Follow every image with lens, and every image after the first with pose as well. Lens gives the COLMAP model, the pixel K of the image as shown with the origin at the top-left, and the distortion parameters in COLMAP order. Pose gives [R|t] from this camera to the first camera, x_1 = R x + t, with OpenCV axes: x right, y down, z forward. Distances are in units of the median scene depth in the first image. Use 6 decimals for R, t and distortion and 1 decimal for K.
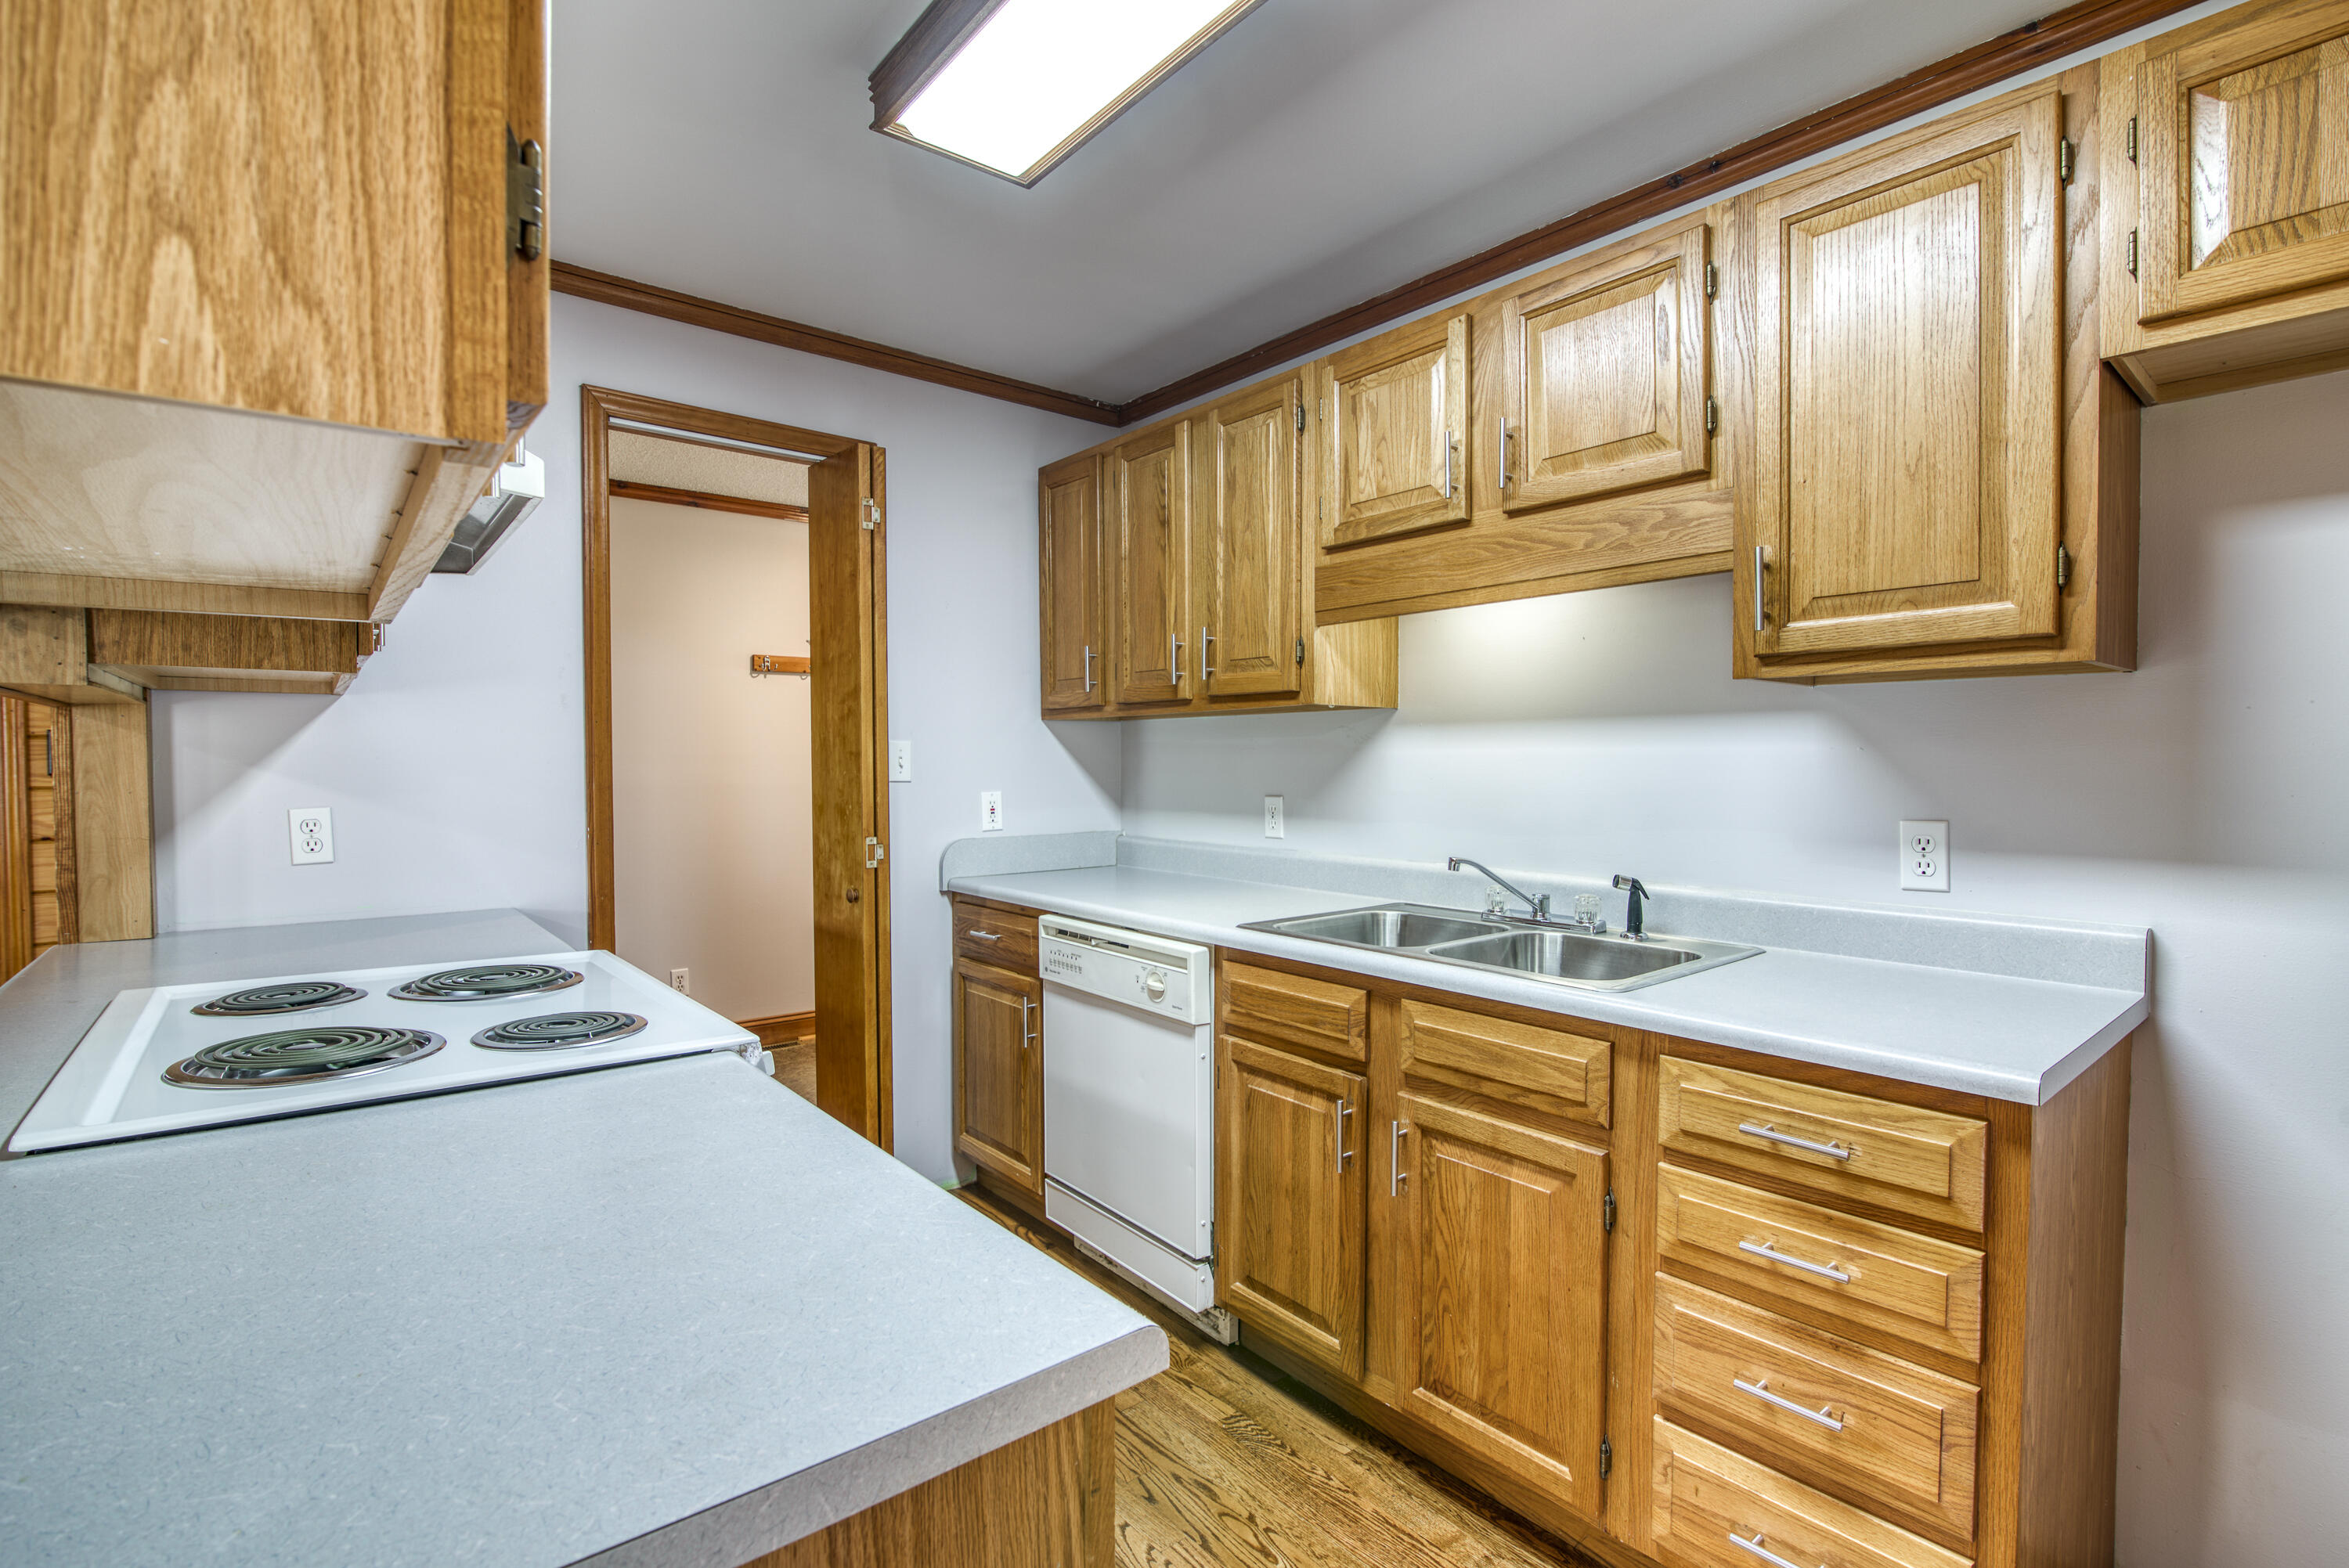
lens RADIAL K [[1083.9, 0, 1178.8], [0, 1083.9, 781.5], [0, 0, 1]] dist [-0.020001, 0.000396]
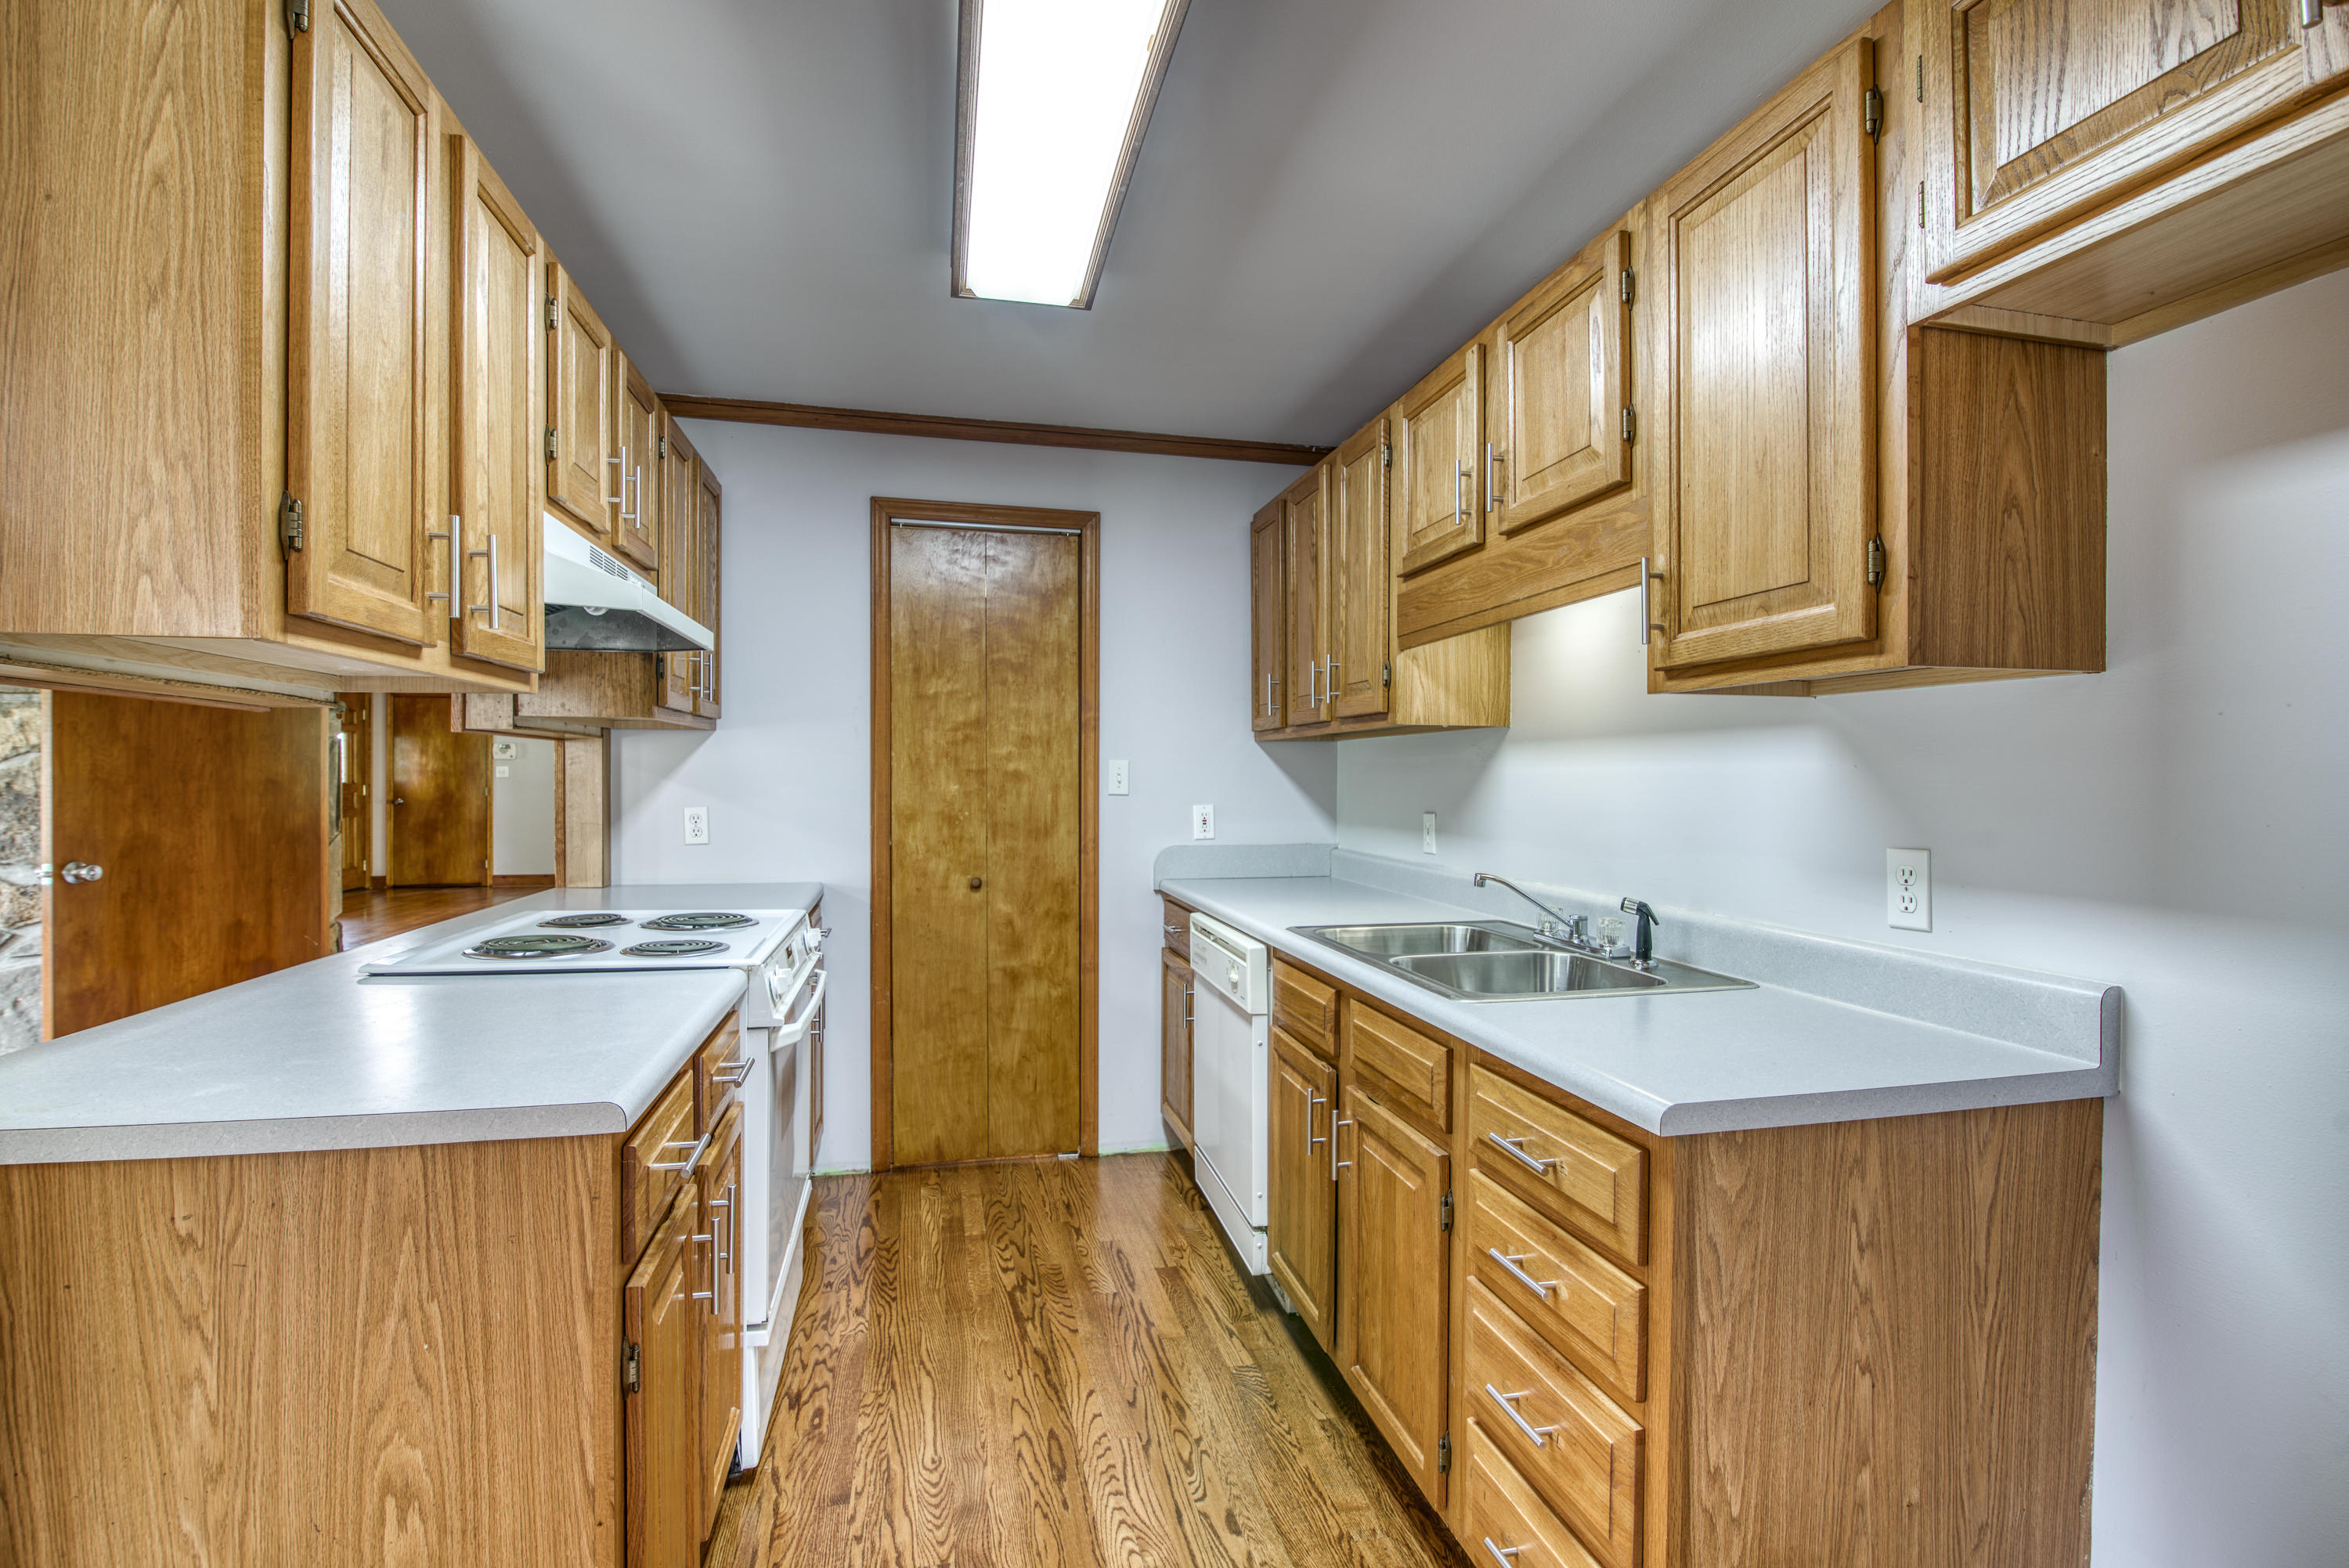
lens RADIAL K [[1083.9, 0, 1172.2], [0, 1083.9, 778.6], [0, 0, 1]] dist [-0.020001, 0.000396]
pose [[0.893409, 0.004951, -0.449217, 0.524525], [-0.013832, 0.999768, -0.016491, 0.002007], [0.449031, 0.020947, 0.893271, -0.046167]]
